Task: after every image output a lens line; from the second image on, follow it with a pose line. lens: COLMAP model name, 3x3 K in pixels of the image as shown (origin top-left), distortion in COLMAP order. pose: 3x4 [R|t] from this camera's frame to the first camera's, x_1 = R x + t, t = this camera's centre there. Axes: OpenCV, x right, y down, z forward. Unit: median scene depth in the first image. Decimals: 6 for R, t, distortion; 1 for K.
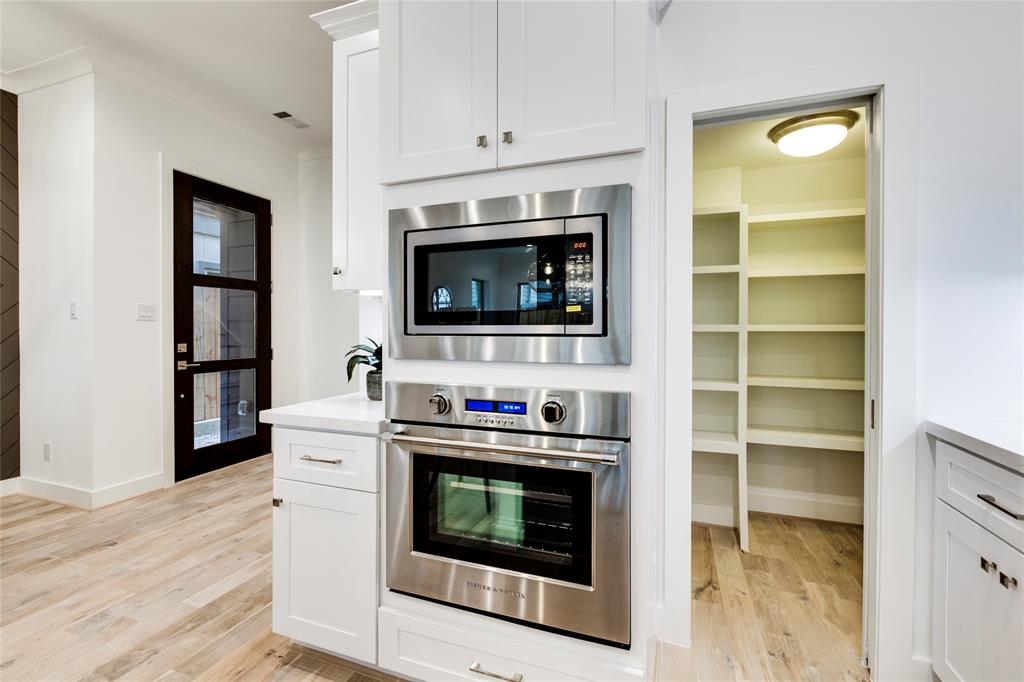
lens RADIAL K [[456.3, 0, 511.9], [0, 456.3, 332.0], [0, 0, 1]] dist [-0.000786, -0.000110]
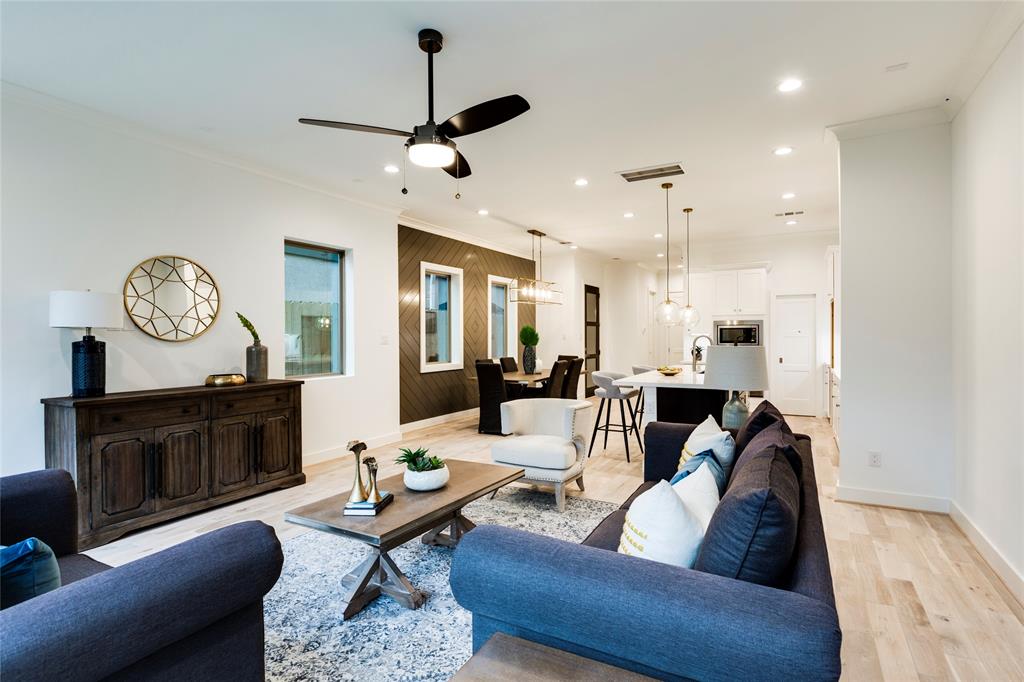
lens RADIAL K [[502.4, 0, 544.0], [0, 502.4, 337.5], [0, 0, 1]] dist [0.002525, 0.000288]
pose [[0.992044, -0.004730, -0.125806, -0.883575], [0.004565, 0.999988, -0.001595, -0.047983], [0.125813, 0.001008, 0.992054, -2.959934]]
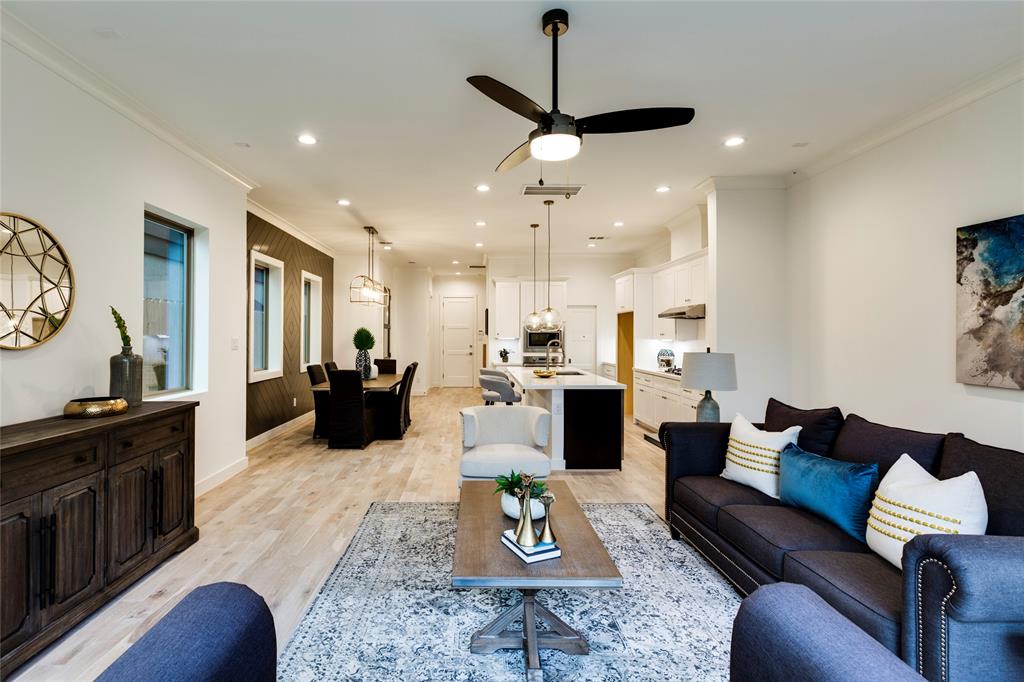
lens RADIAL K [[486.3, 0, 475.1], [0, 486.3, 330.9], [0, 0, 1]] dist [-0.000721, -0.000014]
pose [[0.936967, 0.006137, 0.349363, -1.805702], [-0.000730, 0.999878, -0.015604, -0.069189], [-0.349416, 0.014366, 0.936857, -2.733148]]
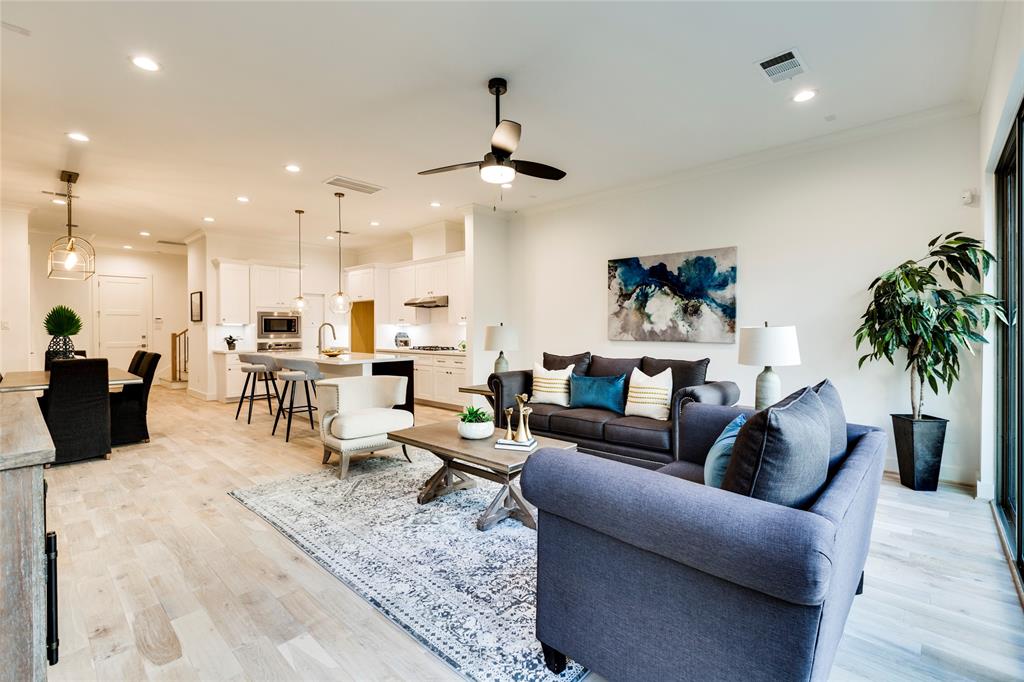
lens RADIAL K [[456.3, 0, 511.9], [0, 456.3, 332.0], [0, 0, 1]] dist [-0.000786, -0.000110]
pose [[0.382133, -0.005228, 0.924093, -2.552431], [0.010148, 0.999947, 0.001461, 0.001167], [-0.924052, 0.008819, 0.382166, -2.394795]]
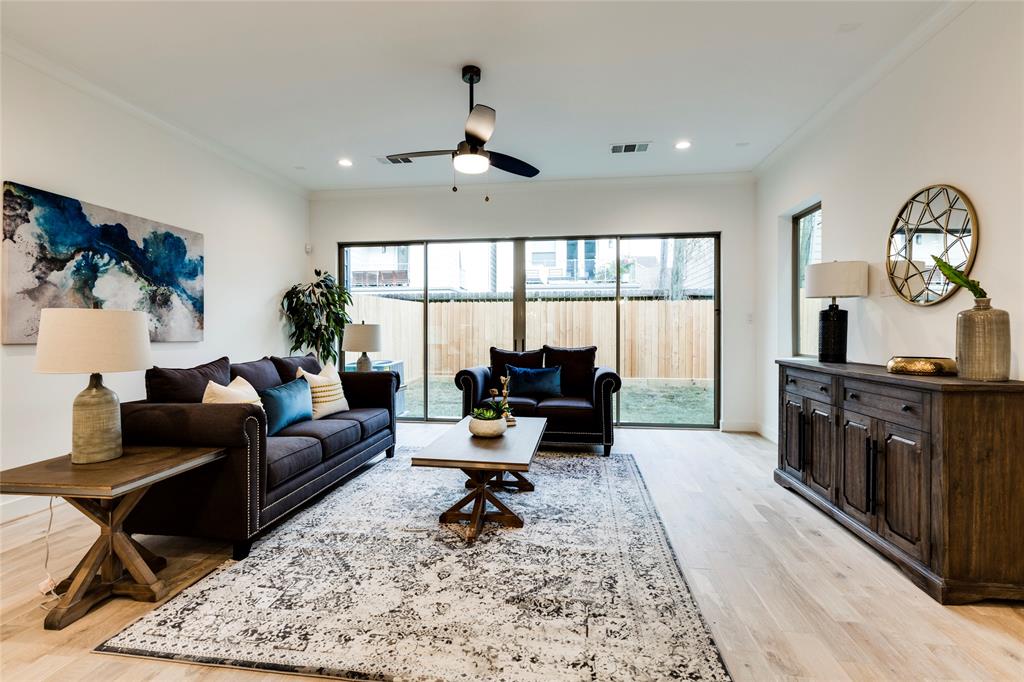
lens RADIAL K [[456.3, 0, 511.9], [0, 456.3, 332.0], [0, 0, 1]] dist [-0.000786, -0.000110]
pose [[-0.977791, 0.002467, -0.209566, -1.121994], [0.000523, 0.999956, 0.009334, 0.010645], [0.209580, 0.009017, -0.977750, -0.480088]]
